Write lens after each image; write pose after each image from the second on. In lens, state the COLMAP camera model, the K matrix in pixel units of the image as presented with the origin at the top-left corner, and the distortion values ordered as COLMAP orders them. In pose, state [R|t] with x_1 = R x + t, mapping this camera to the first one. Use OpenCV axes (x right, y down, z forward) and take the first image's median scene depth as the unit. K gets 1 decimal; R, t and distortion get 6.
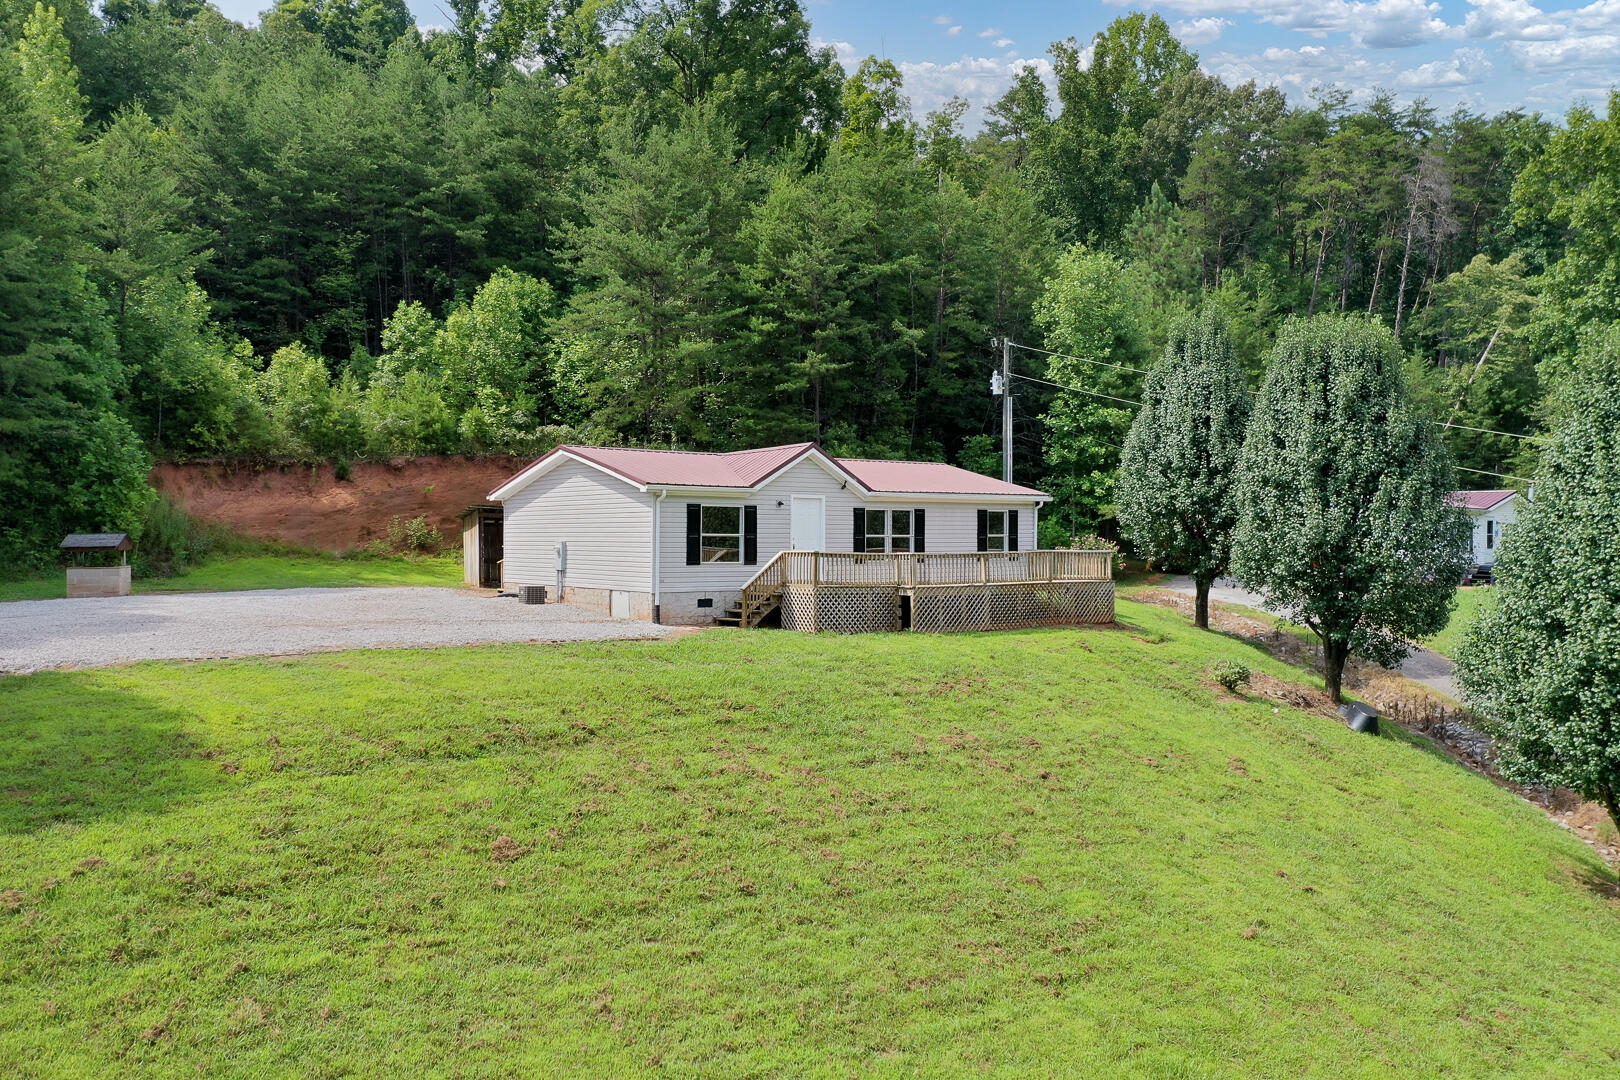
lens RADIAL K [[1241.3, 0, 810.0], [0, 1241.3, 540.0], [0, 0, 1]] dist [0.009266, -0.003060]
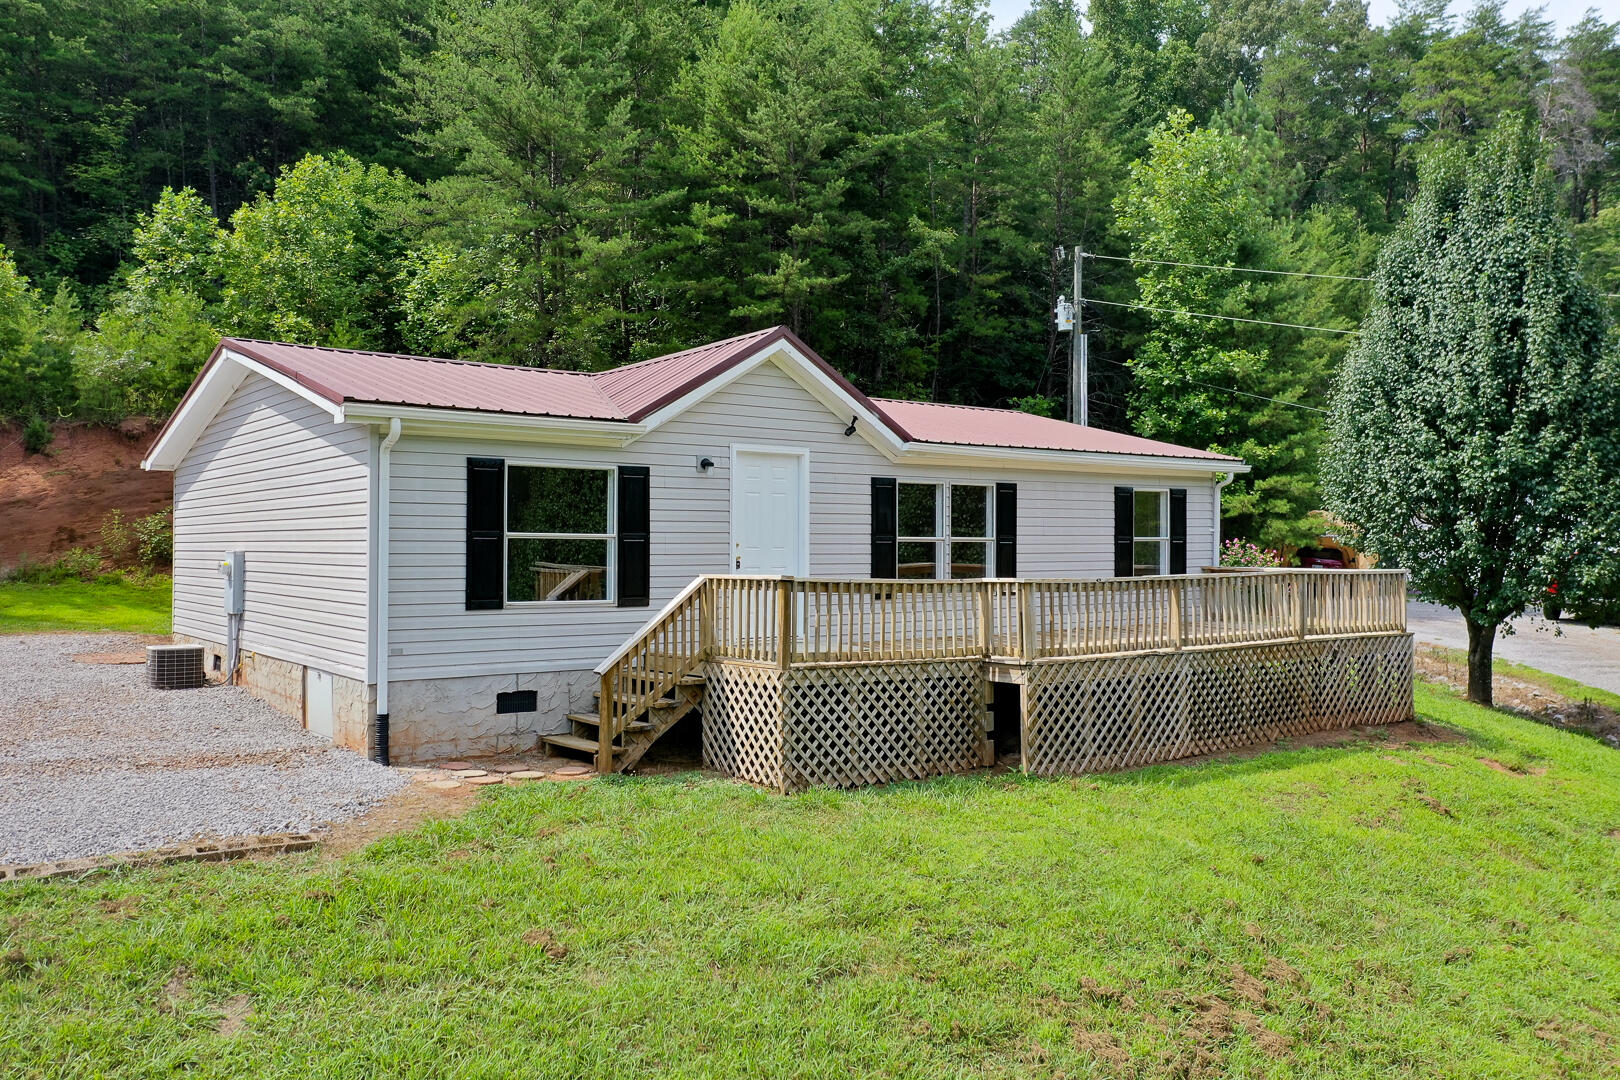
lens RADIAL K [[1260.1, 0, 805.9], [0, 1260.1, 540.2], [0, 0, 1]] dist [0.004337, 0.001923]
pose [[0.999927, -0.000683, 0.012084, 0.003393], [0.000770, 0.999973, -0.007241, 0.000335], [-0.012079, 0.007250, 0.999901, 0.342781]]
